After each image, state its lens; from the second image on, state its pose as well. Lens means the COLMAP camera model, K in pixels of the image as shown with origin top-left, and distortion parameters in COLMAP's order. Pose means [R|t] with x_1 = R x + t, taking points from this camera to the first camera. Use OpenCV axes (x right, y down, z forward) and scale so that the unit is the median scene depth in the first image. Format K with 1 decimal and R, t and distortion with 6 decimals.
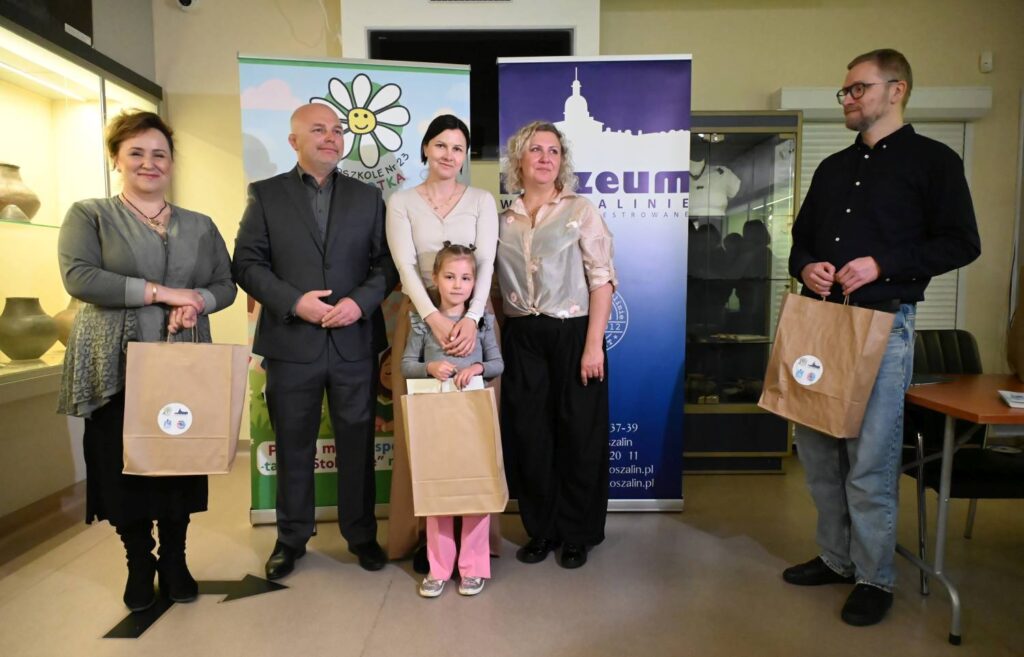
lens RADIAL K [[678.1, 0, 518.2], [0, 678.1, 341.6], [0, 0, 1]] dist [-0.013409, 0.003354]
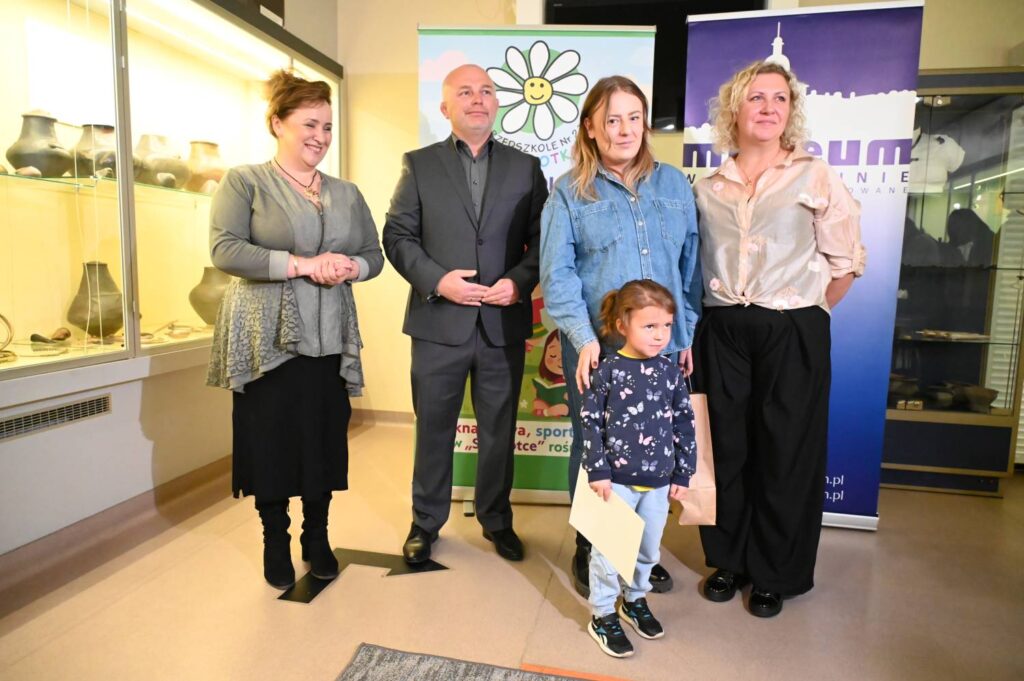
lens RADIAL K [[679.8, 0, 511.5], [0, 679.8, 341.0], [0, 0, 1]] dist [-0.007941, 0.004858]
pose [[0.974804, 0.049297, -0.217550, -0.041142], [-0.043119, 0.998523, 0.033054, -0.003681], [0.218858, -0.022841, 0.975489, 0.048434]]
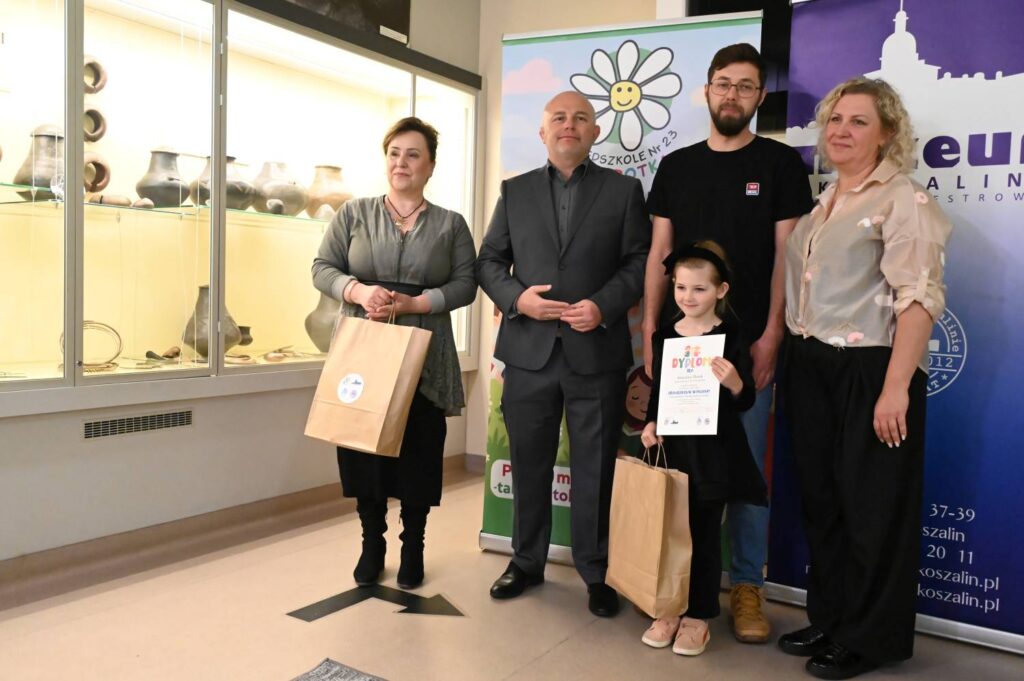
lens RADIAL K [[883.9, 0, 503.9], [0, 883.9, 345.4], [0, 0, 1]] dist [0.006027, -0.015508]
pose [[0.829391, 0.063814, -0.555012, 0.273211], [-0.080820, 0.996710, -0.006176, 0.002861], [0.552791, 0.049978, 0.831820, 0.015149]]
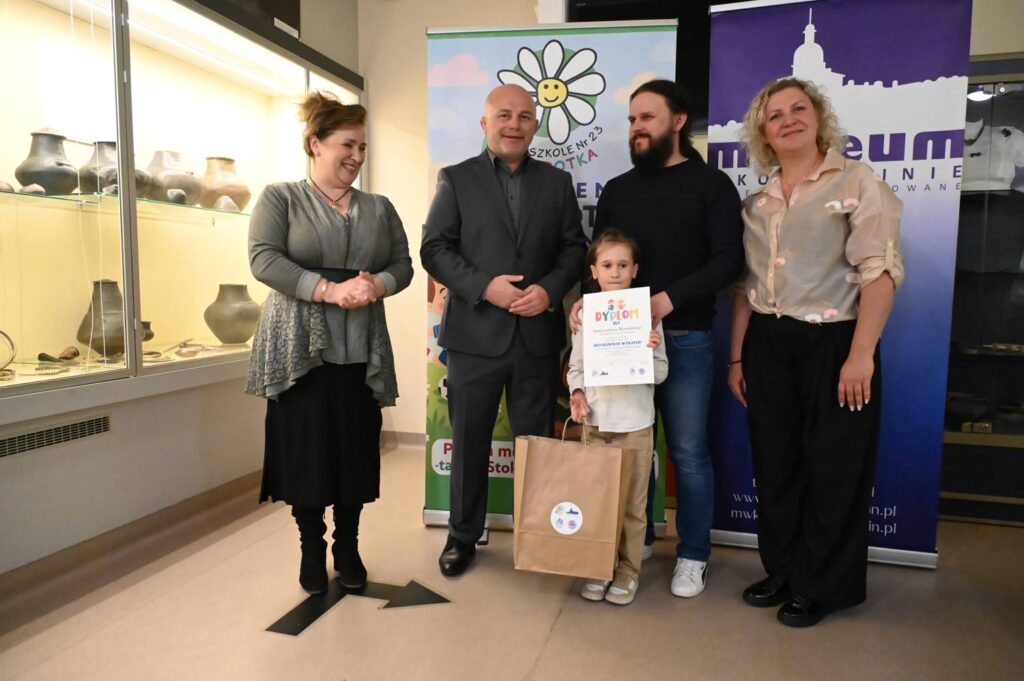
lens RADIAL K [[705.5, 0, 512.2], [0, 705.5, 343.9], [0, 0, 1]] dist [0.000314, -0.003855]
pose [[0.955217, 0.036432, -0.293654, 0.006504], [-0.035475, 0.999334, 0.008588, 0.002379], [0.293771, 0.002213, 0.955873, 0.085666]]
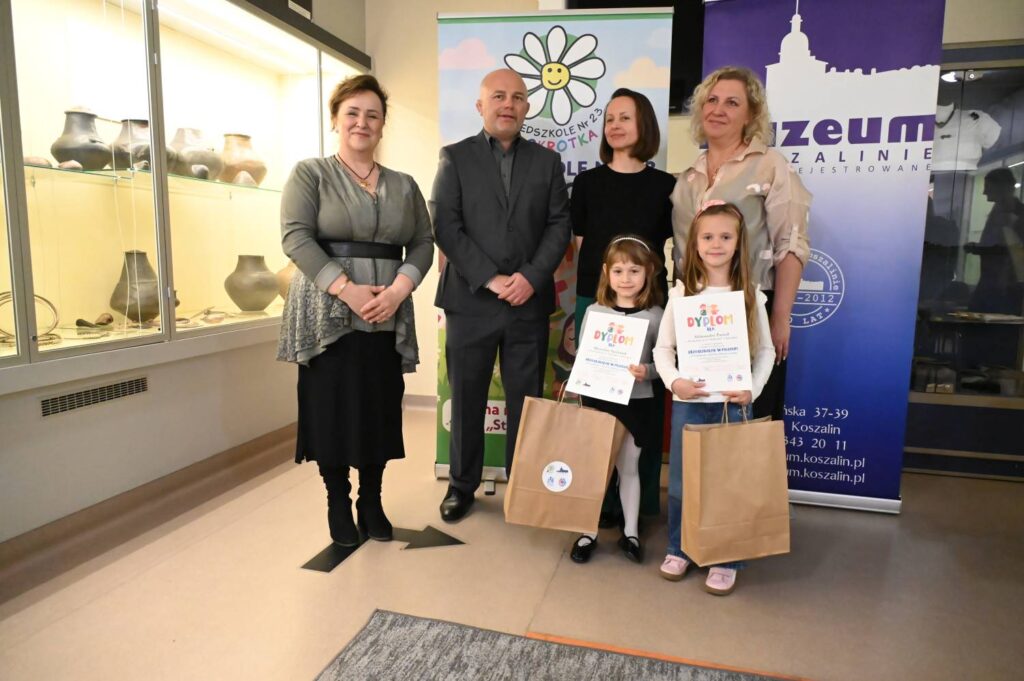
lens RADIAL K [[679.8, 0, 512.2], [0, 679.8, 343.3], [0, 0, 1]] dist [-0.007941, 0.004858]
pose [[0.959702, 0.050402, -0.276464, -0.003325], [-0.037212, 0.997914, 0.052753, 0.005129], [0.278546, -0.040339, 0.959575, 0.039418]]
